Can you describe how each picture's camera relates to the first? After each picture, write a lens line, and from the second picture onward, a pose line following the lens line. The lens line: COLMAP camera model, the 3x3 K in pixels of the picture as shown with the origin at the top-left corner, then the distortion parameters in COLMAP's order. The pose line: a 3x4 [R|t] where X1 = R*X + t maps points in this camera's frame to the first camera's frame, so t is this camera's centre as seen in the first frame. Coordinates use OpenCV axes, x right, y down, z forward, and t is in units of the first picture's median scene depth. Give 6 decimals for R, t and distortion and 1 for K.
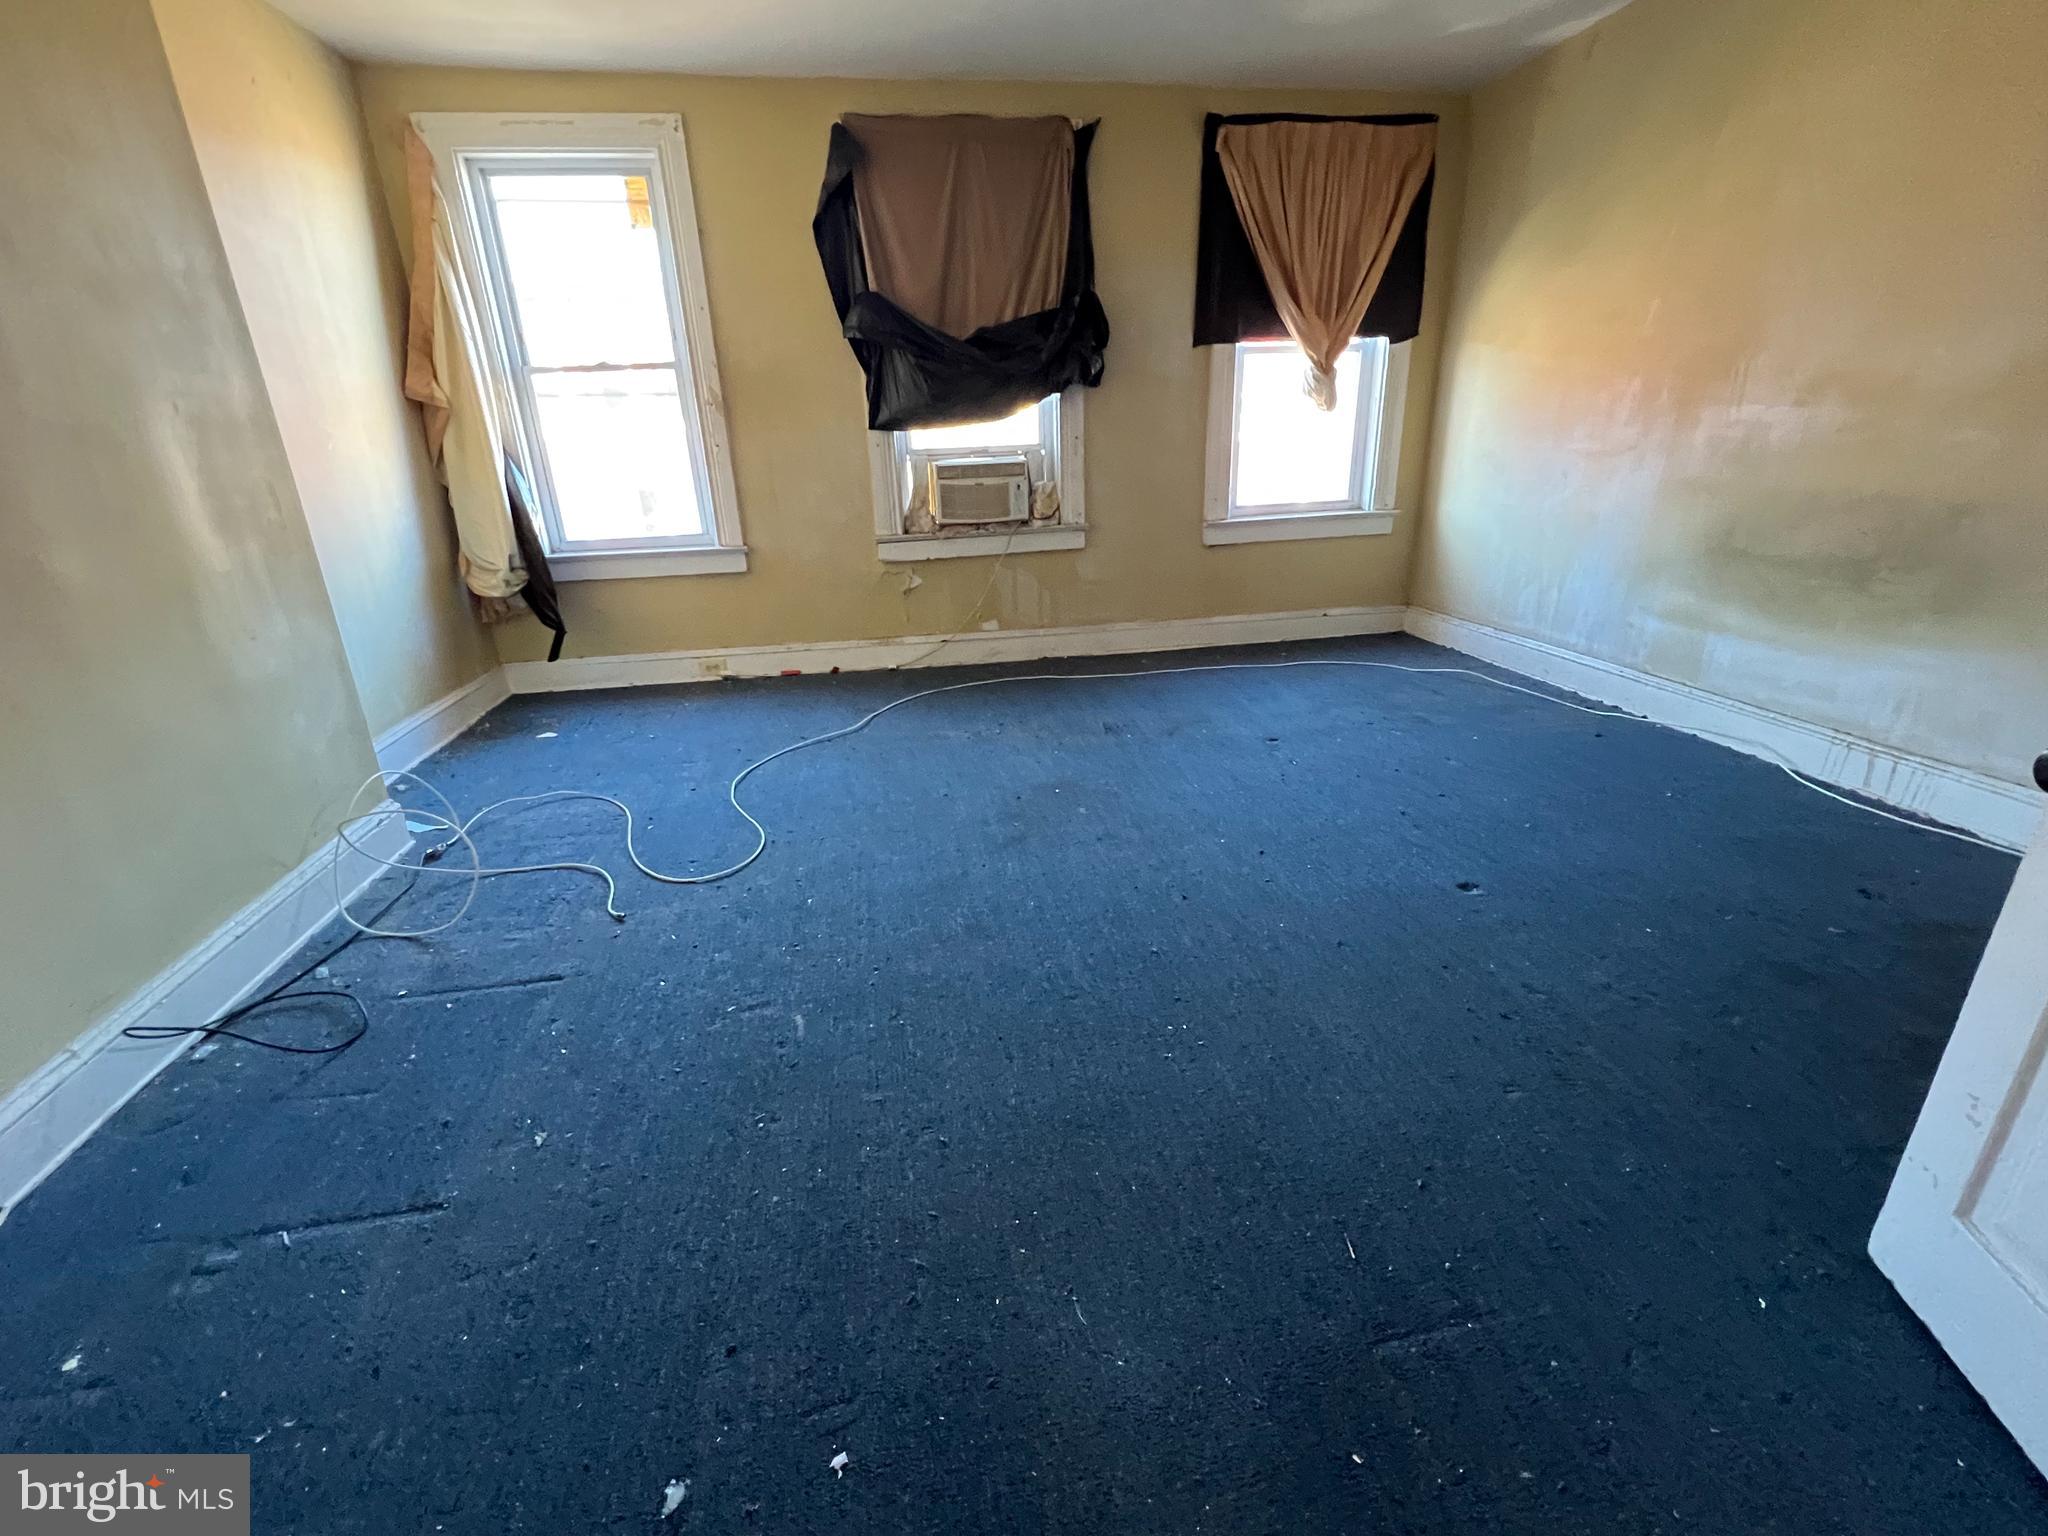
lens RADIAL K [[887.4, 0, 1025.9], [0, 887.4, 772.8], [0, 0, 1]] dist [-0.005476, 0.000907]
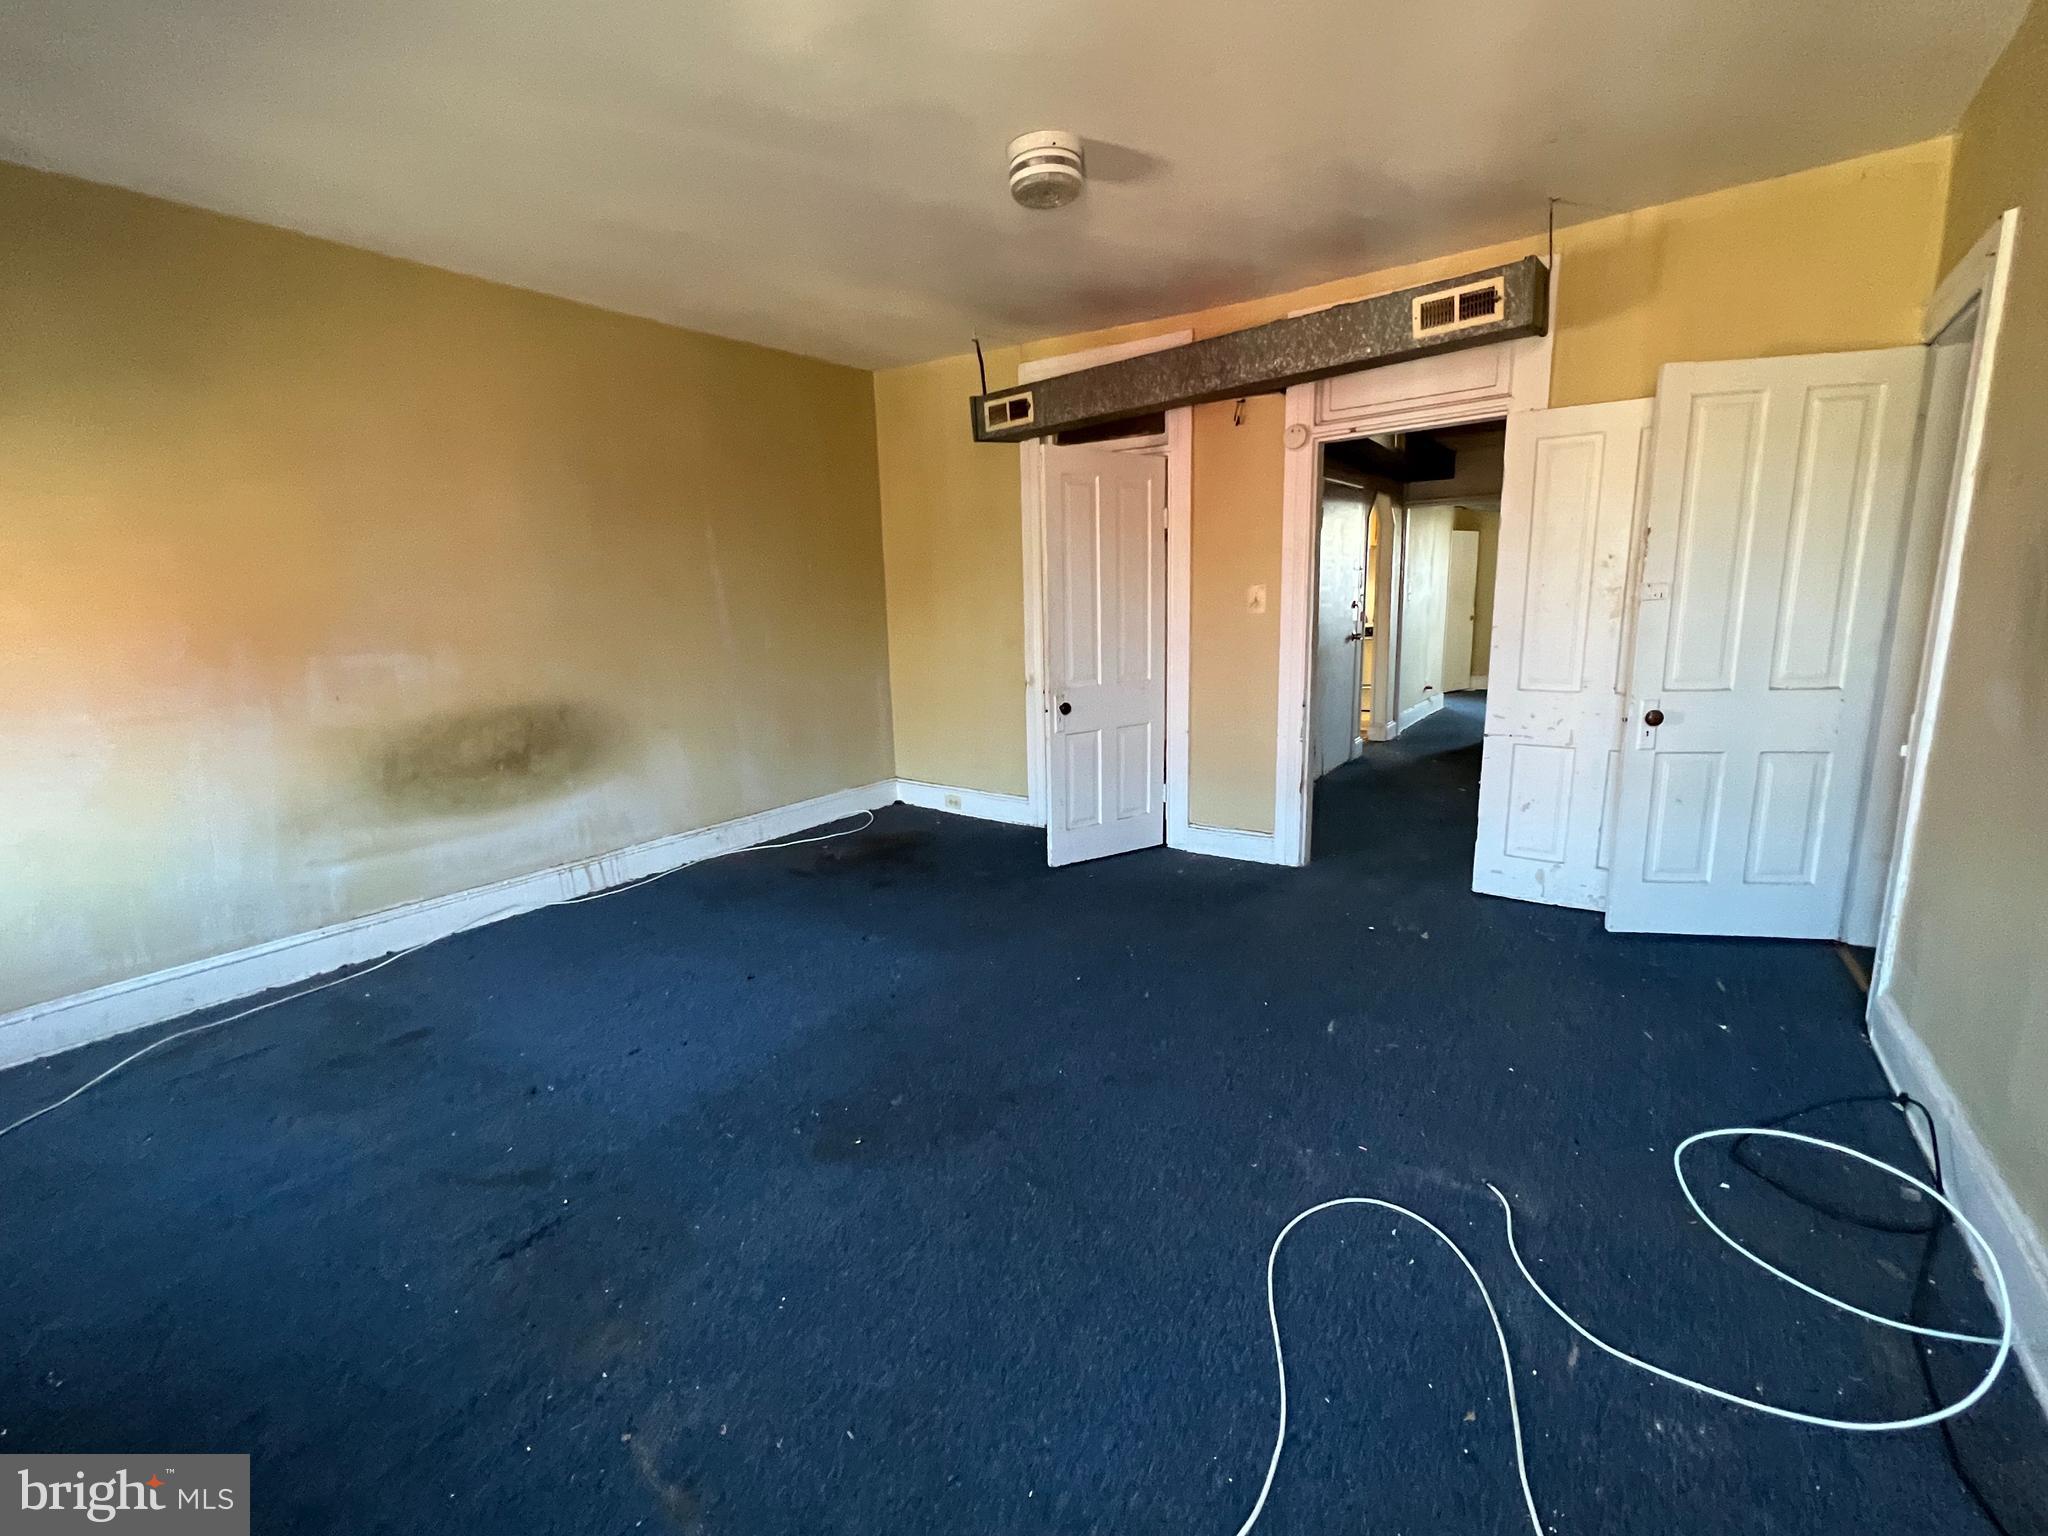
lens RADIAL K [[887.4, 0, 1021.2], [0, 887.4, 769.6], [0, 0, 1]] dist [-0.005476, 0.000907]
pose [[-0.715196, -0.071702, 0.695236, -0.571963], [0.303055, 0.864536, 0.400918, -0.521084], [-0.629803, 0.497430, -0.596583, 1.306837]]
